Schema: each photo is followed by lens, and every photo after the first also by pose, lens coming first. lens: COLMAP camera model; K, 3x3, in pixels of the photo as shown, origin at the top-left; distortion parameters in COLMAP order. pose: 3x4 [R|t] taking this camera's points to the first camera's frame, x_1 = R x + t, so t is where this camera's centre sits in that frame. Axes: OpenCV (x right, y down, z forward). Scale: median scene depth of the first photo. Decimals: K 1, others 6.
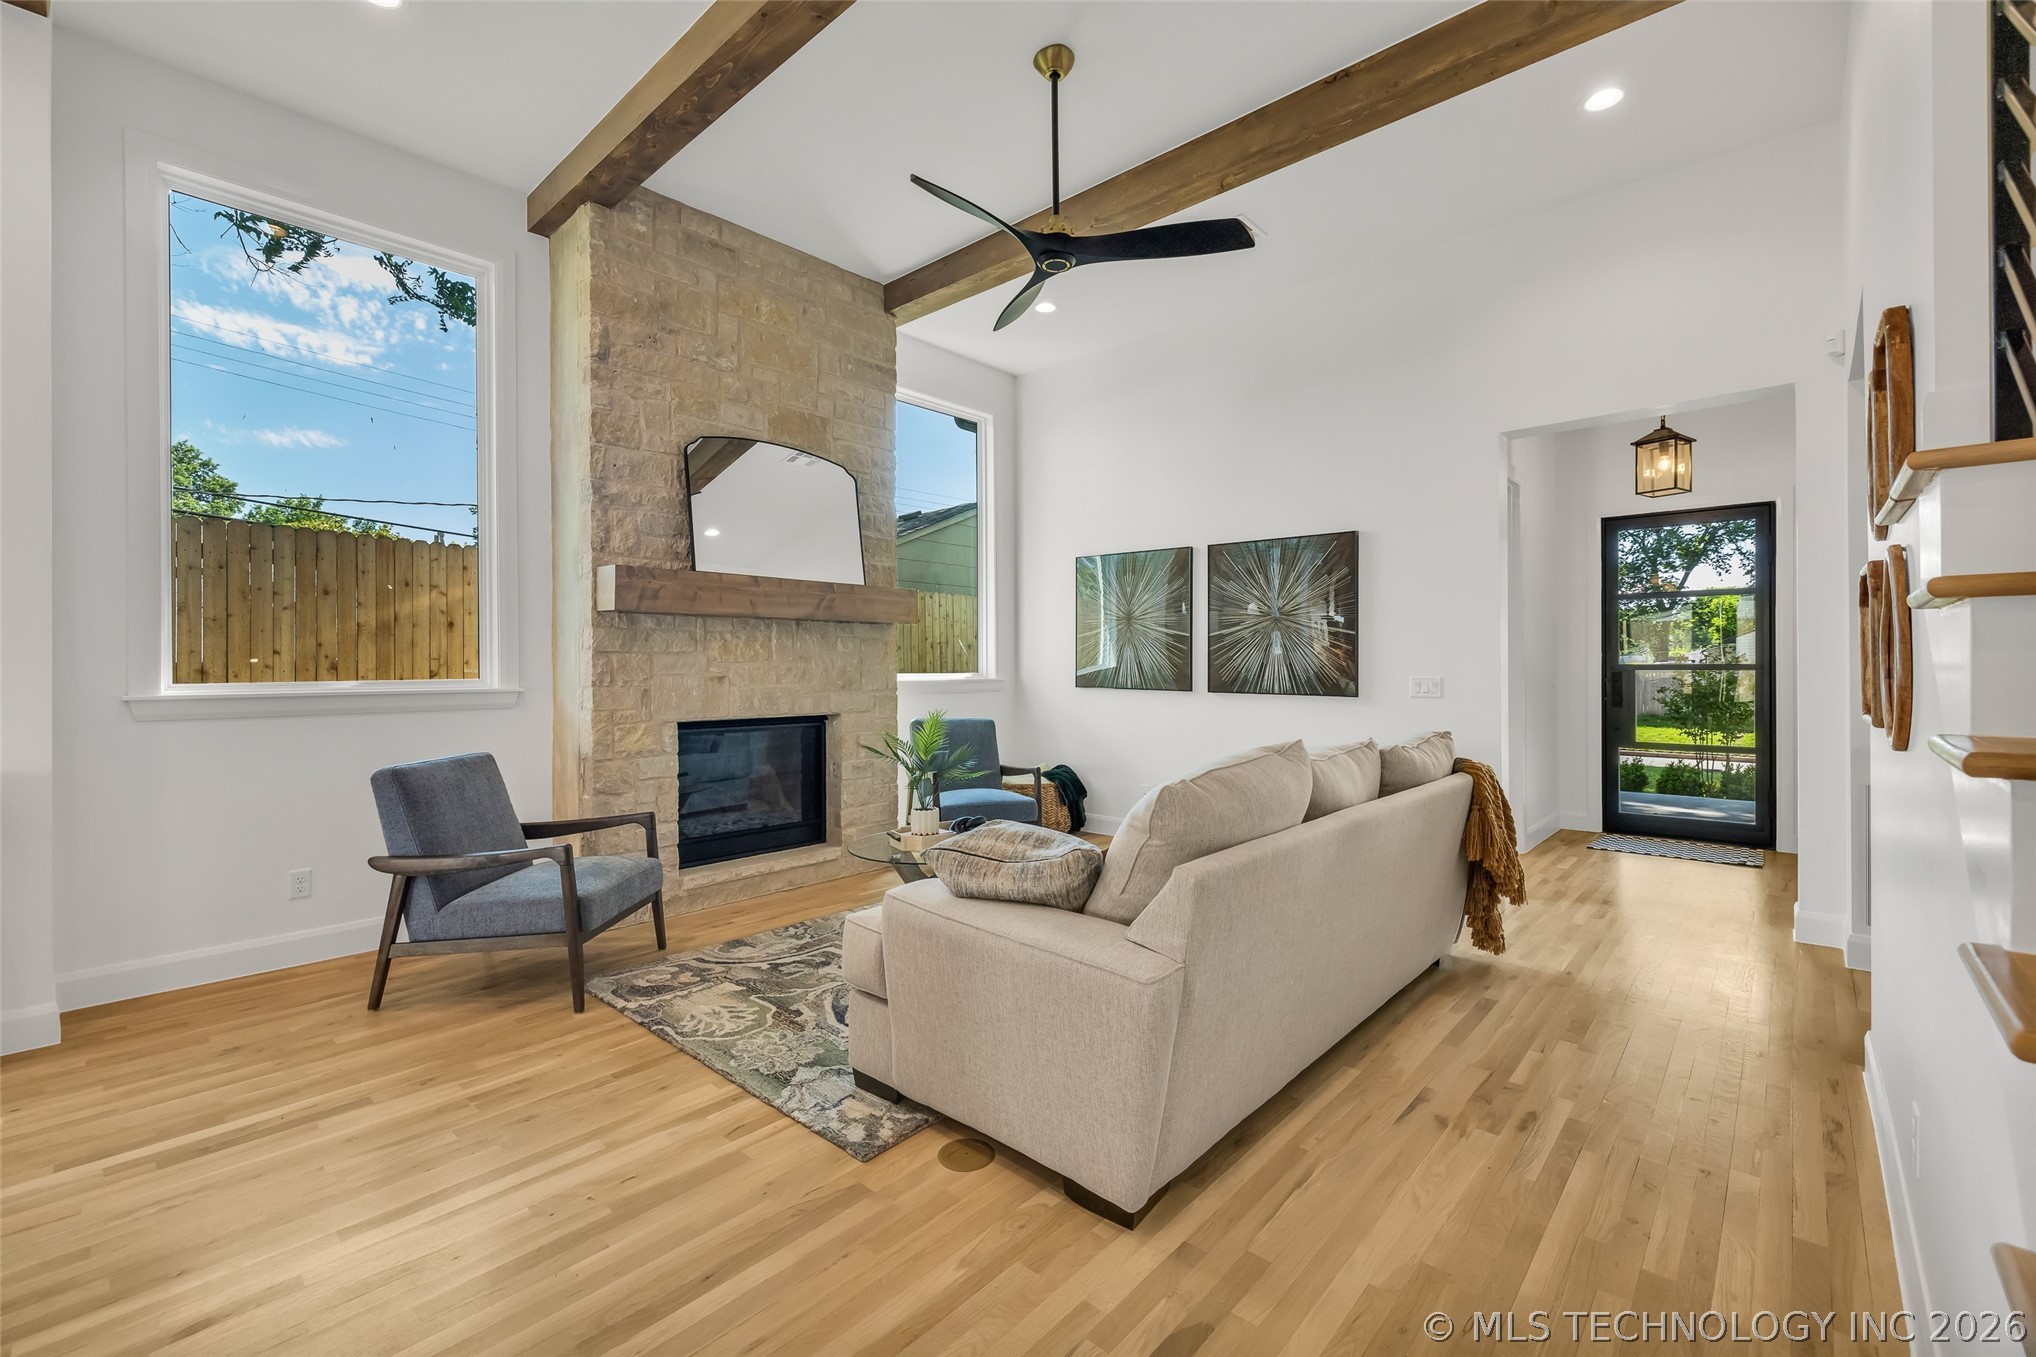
lens RADIAL K [[856.7, 0, 1011.4], [0, 856.7, 667.0], [0, 0, 1]] dist [0.003777, 0.000115]
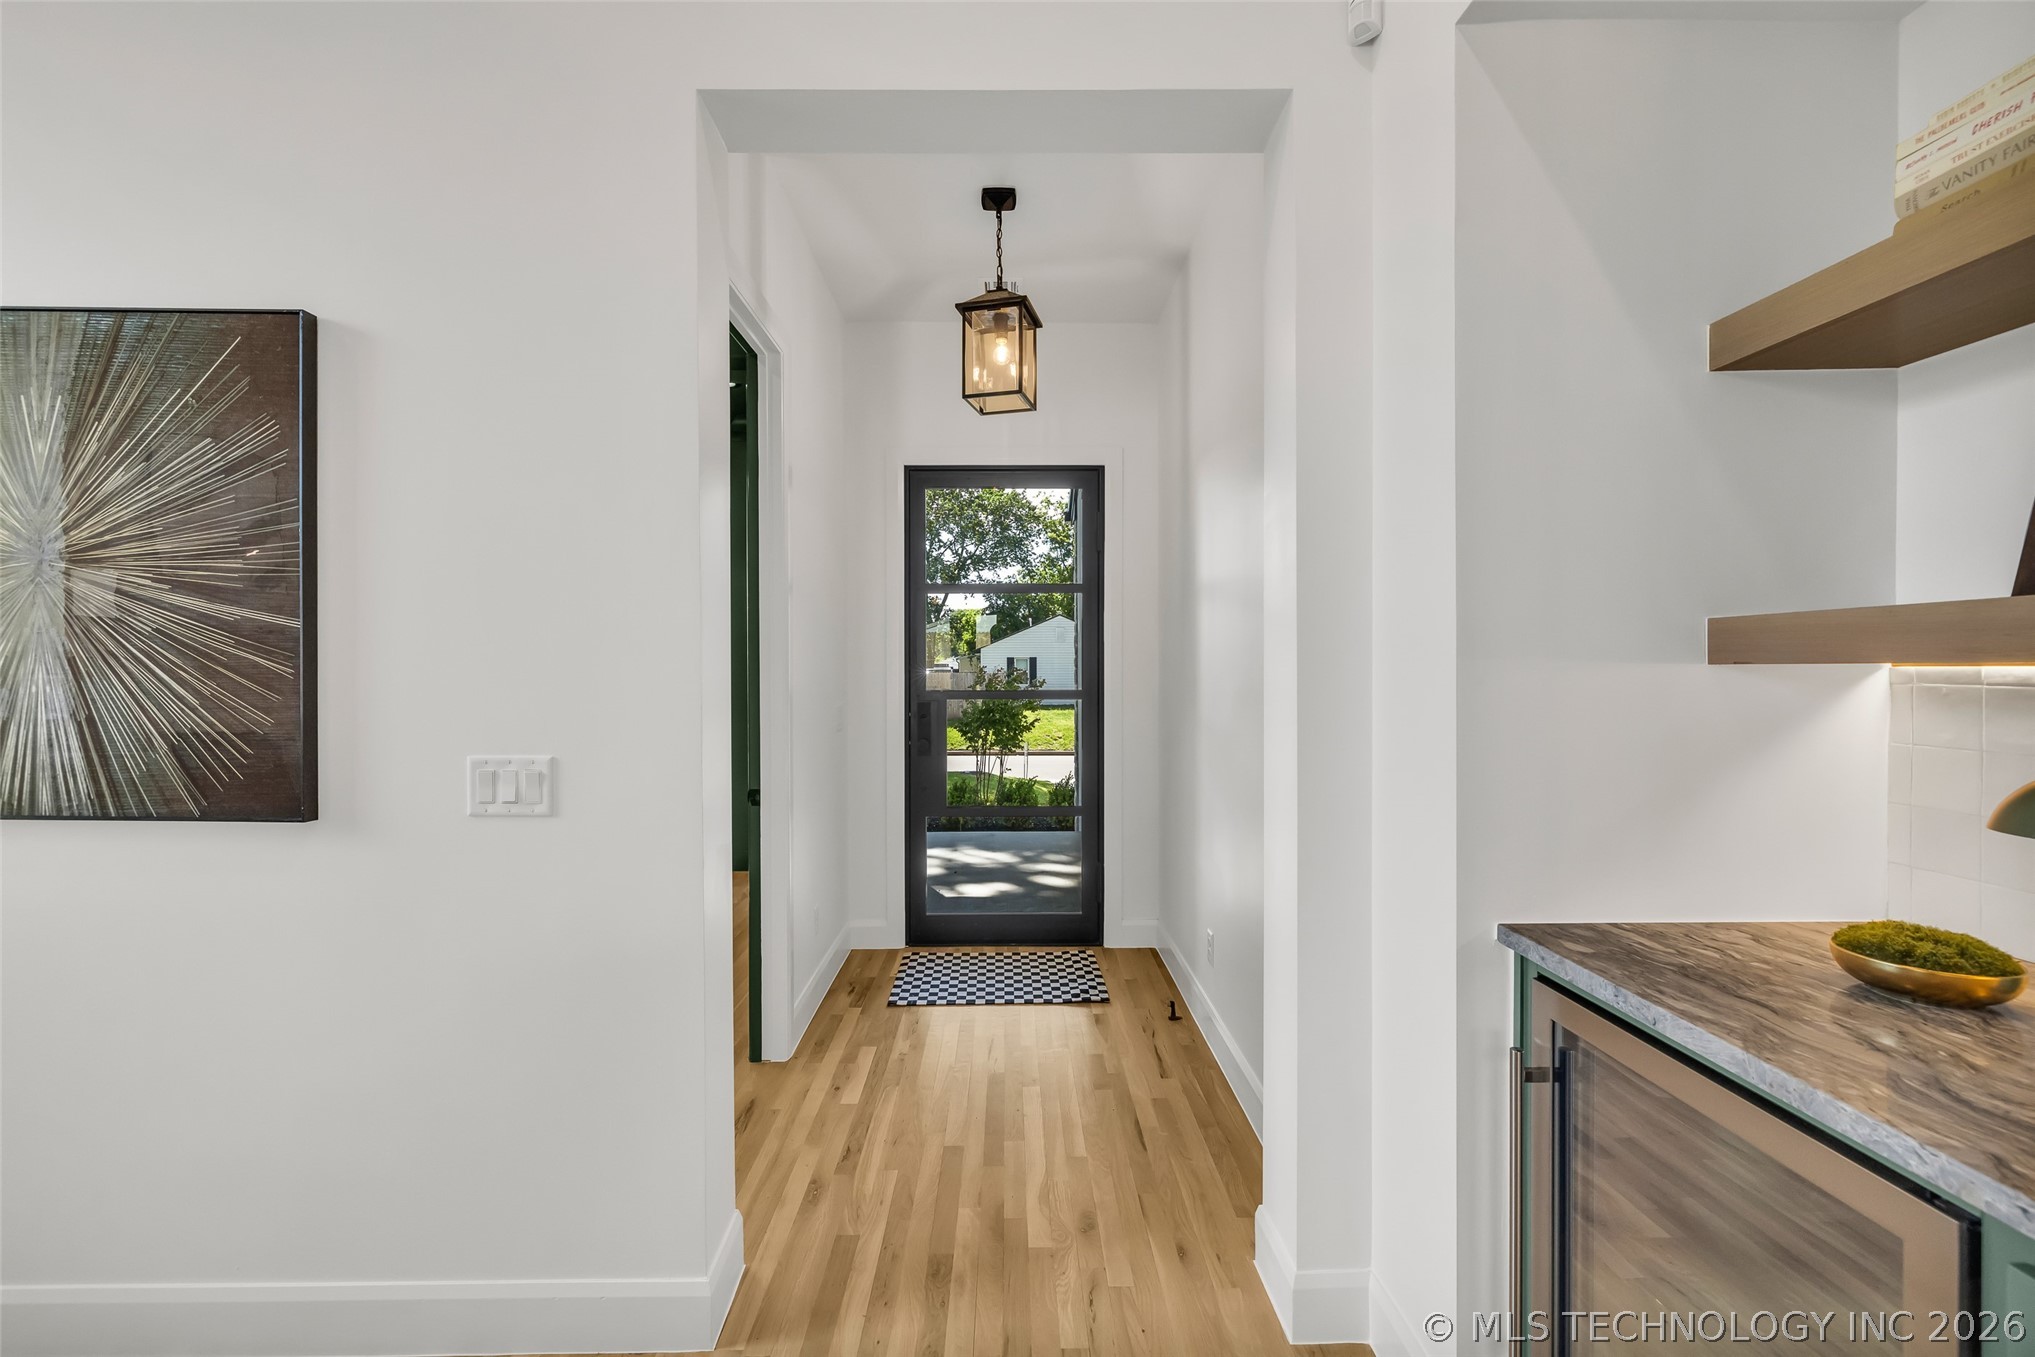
lens RADIAL K [[856.3, 0, 1013.2], [0, 856.3, 674.1], [0, 0, 1]] dist [0.003777, 0.000115]
pose [[0.730928, 0.001082, 0.682454, 0.247194], [-0.004556, 0.999984, 0.003294, -0.014512], [-0.682439, -0.005517, 0.730922, 0.378484]]
